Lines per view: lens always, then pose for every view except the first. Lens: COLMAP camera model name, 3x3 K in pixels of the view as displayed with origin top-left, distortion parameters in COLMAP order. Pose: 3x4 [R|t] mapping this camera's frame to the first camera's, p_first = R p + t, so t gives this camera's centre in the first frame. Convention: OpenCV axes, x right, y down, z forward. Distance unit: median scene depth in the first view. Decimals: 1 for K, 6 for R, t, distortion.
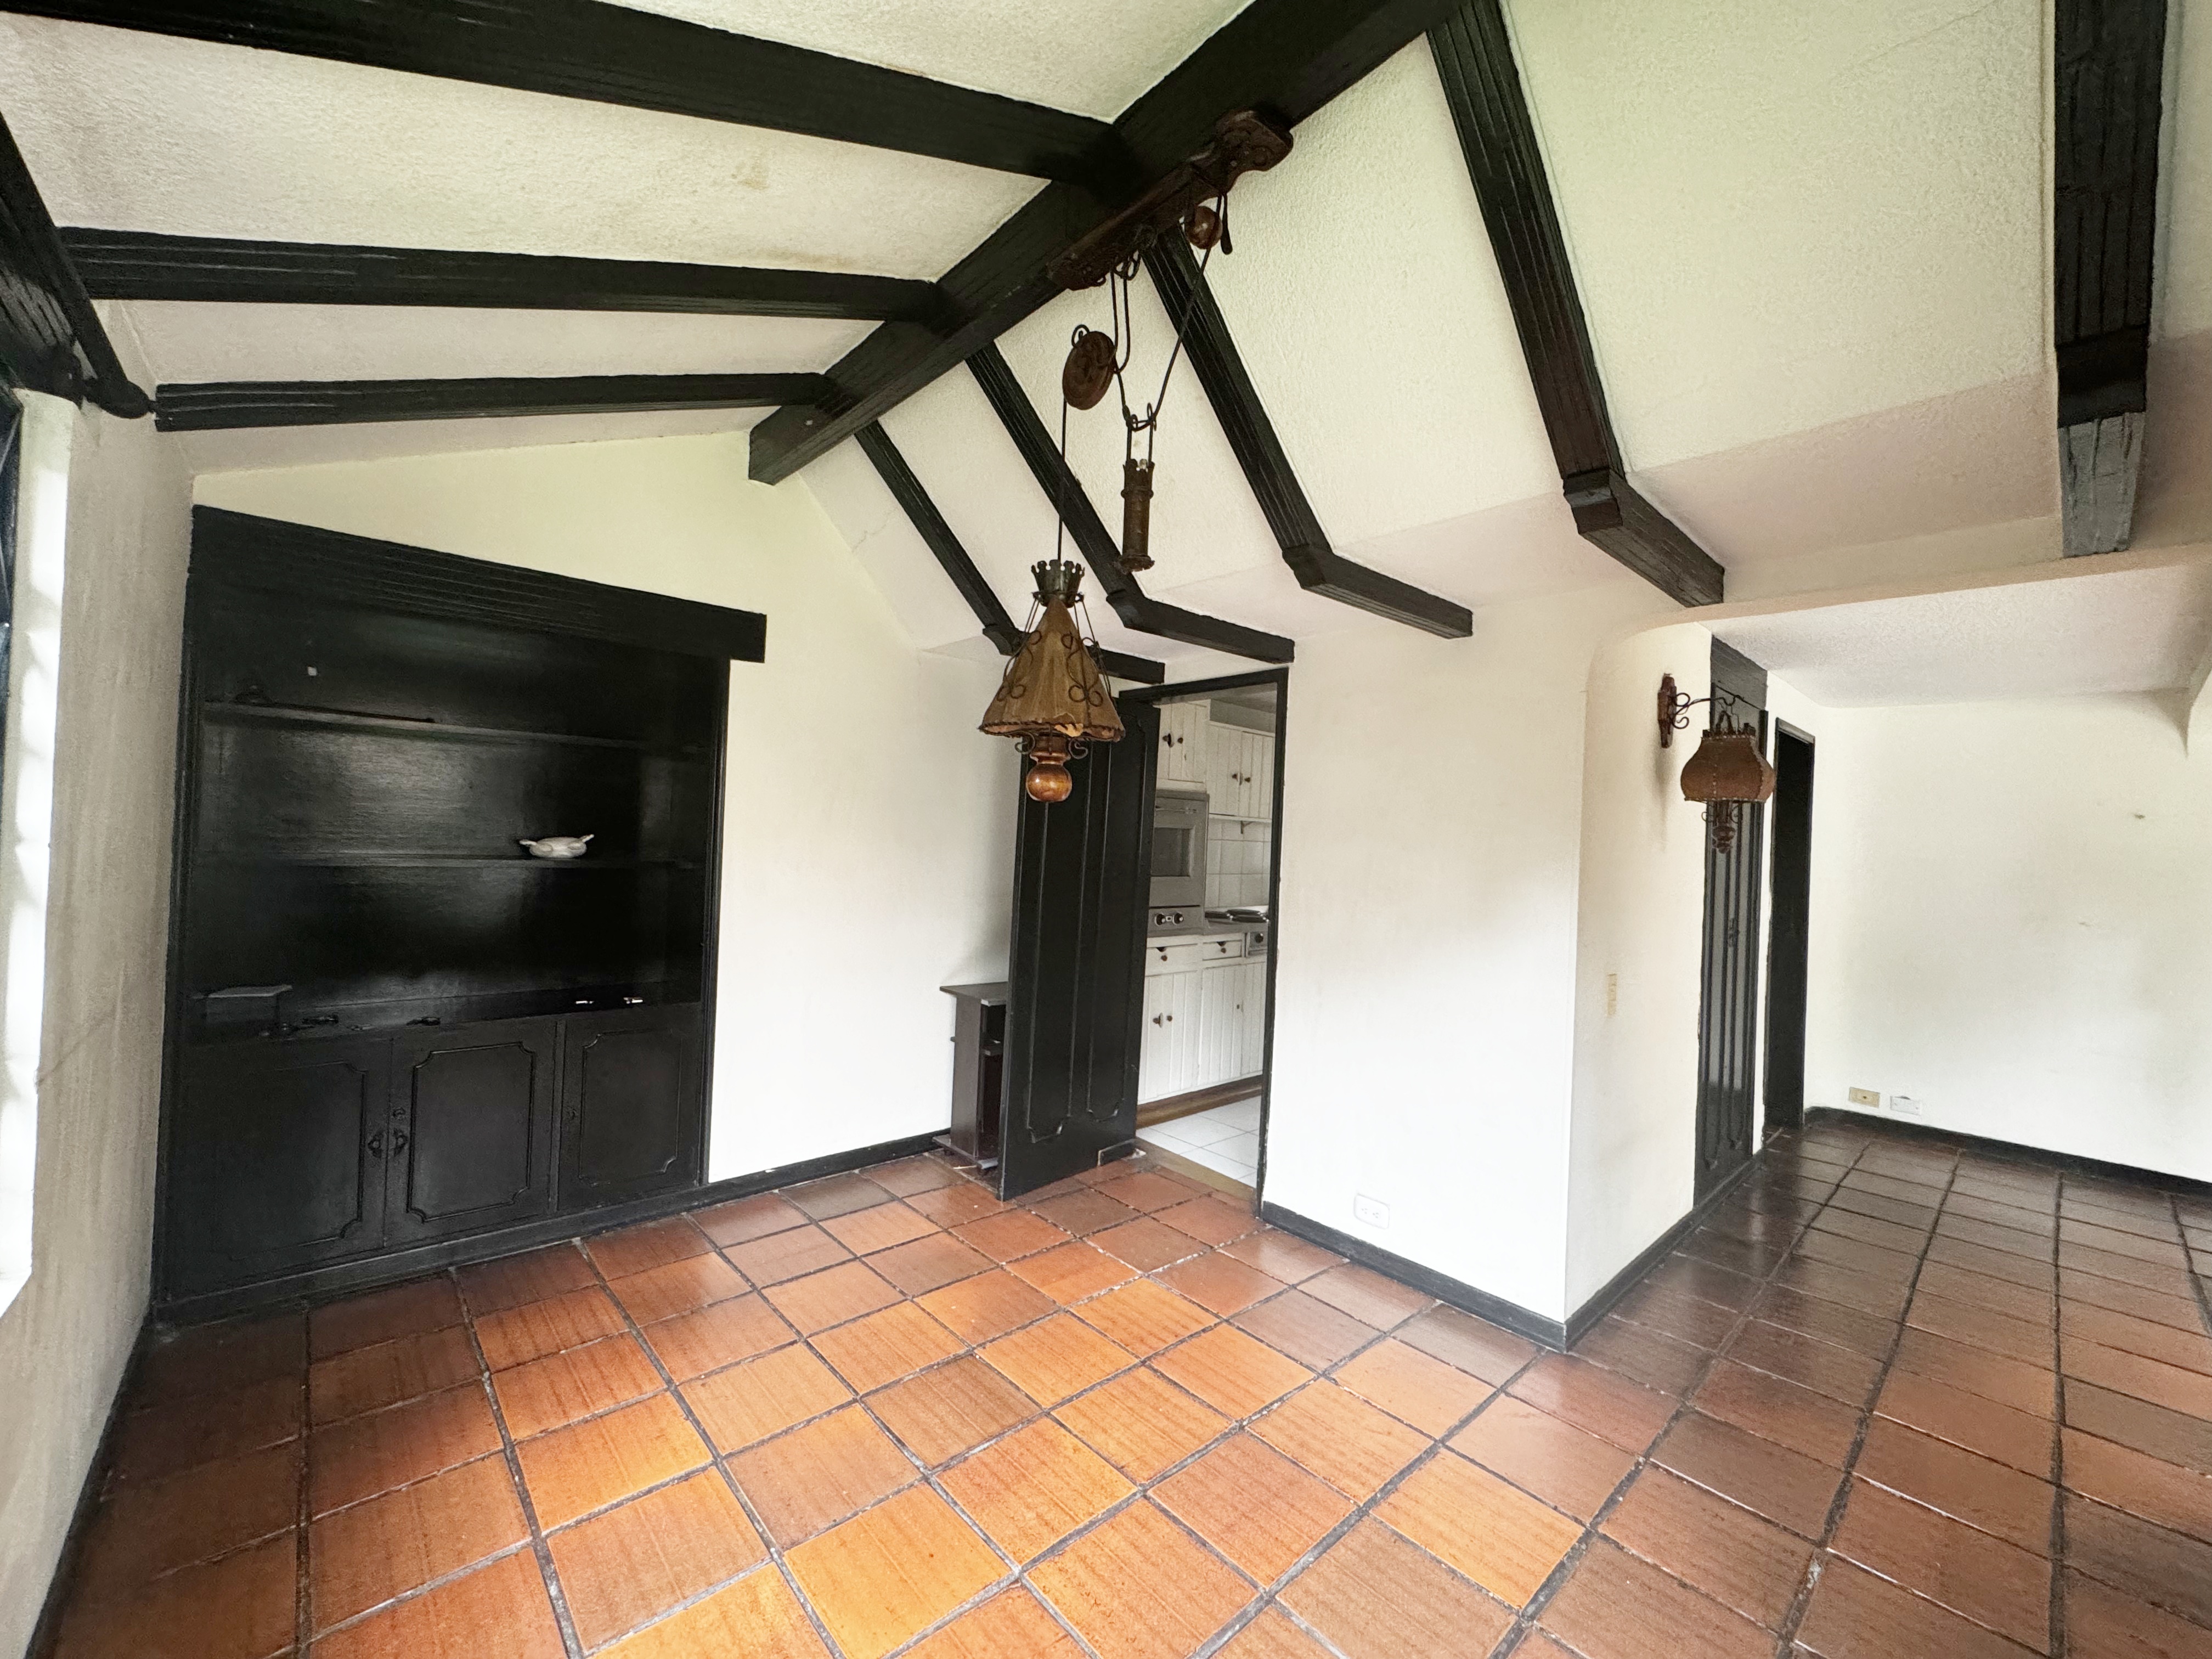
lens RADIAL K [[890.4, 0, 1108.9], [0, 890.4, 838.6], [0, 0, 1]] dist [-0.000347, 0.000570]
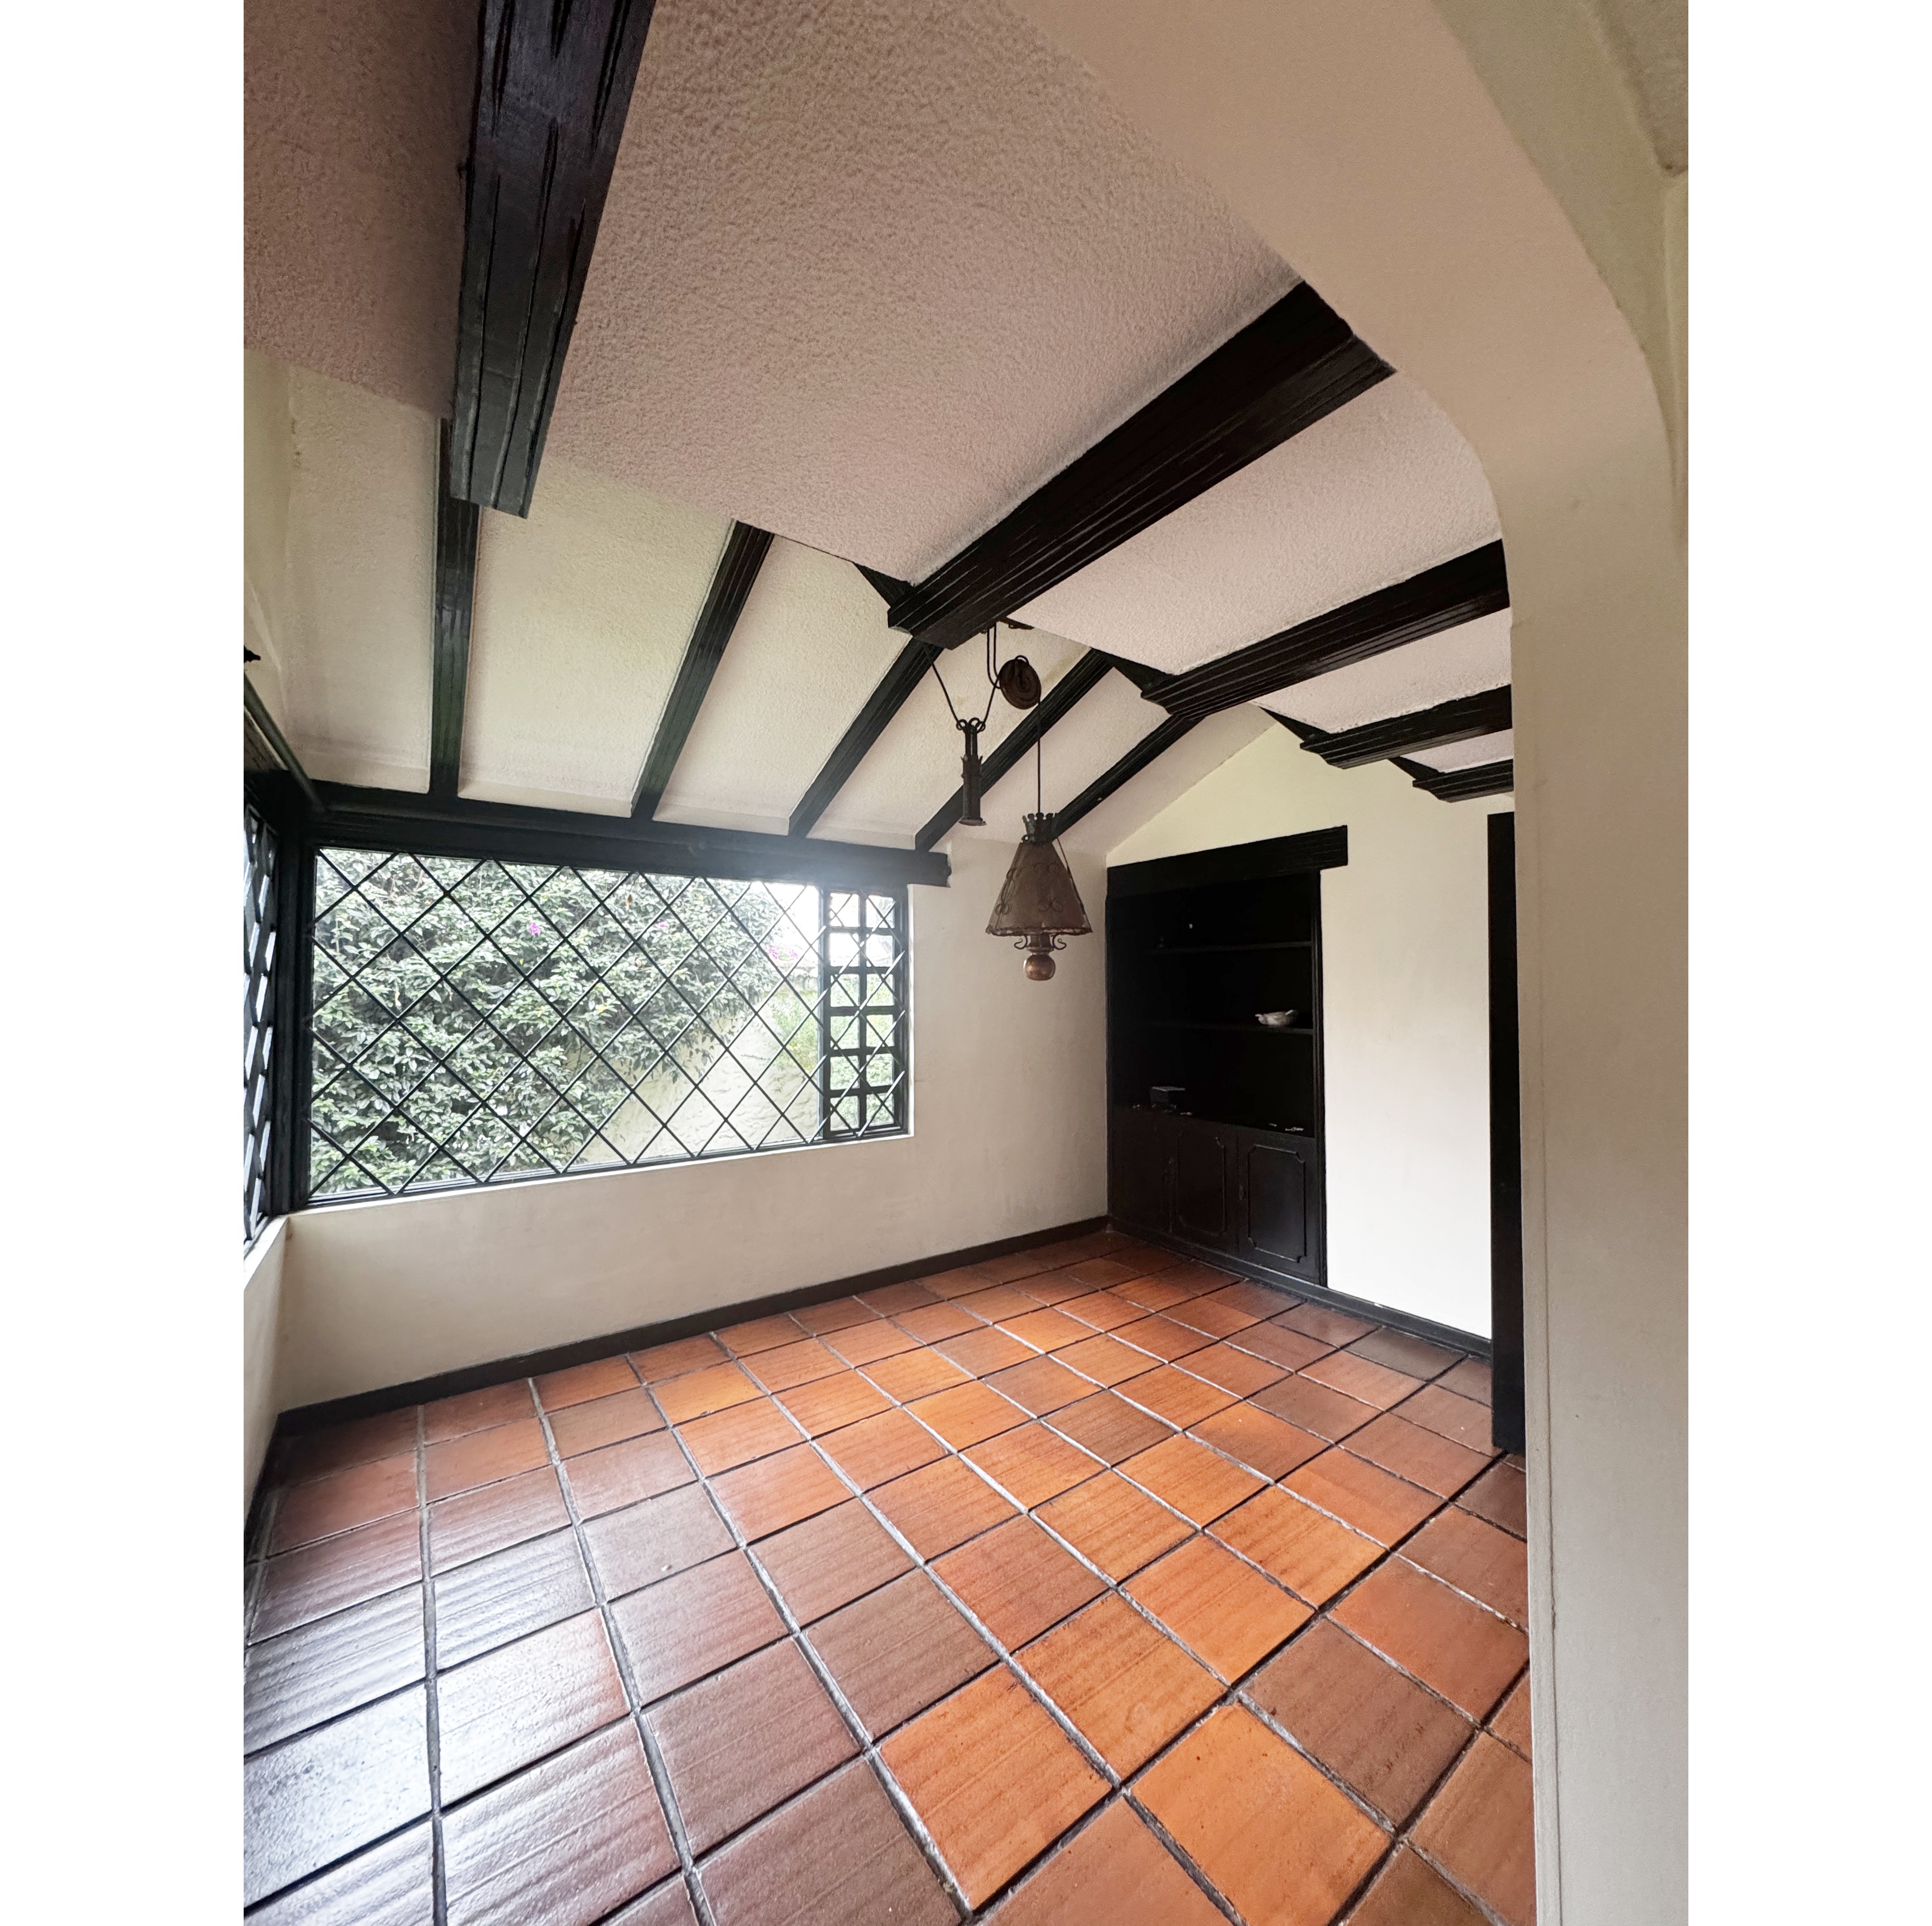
lens RADIAL K [[774.7, 0, 969.1], [0, 774.7, 959.8], [0, 0, 1]] dist [-0.000324, 0.000071]
pose [[-0.104938, -0.079242, -0.991317, 0.821534], [-0.009851, 0.996854, -0.078642, 0.021409], [0.994430, 0.001513, -0.105389, 0.704864]]
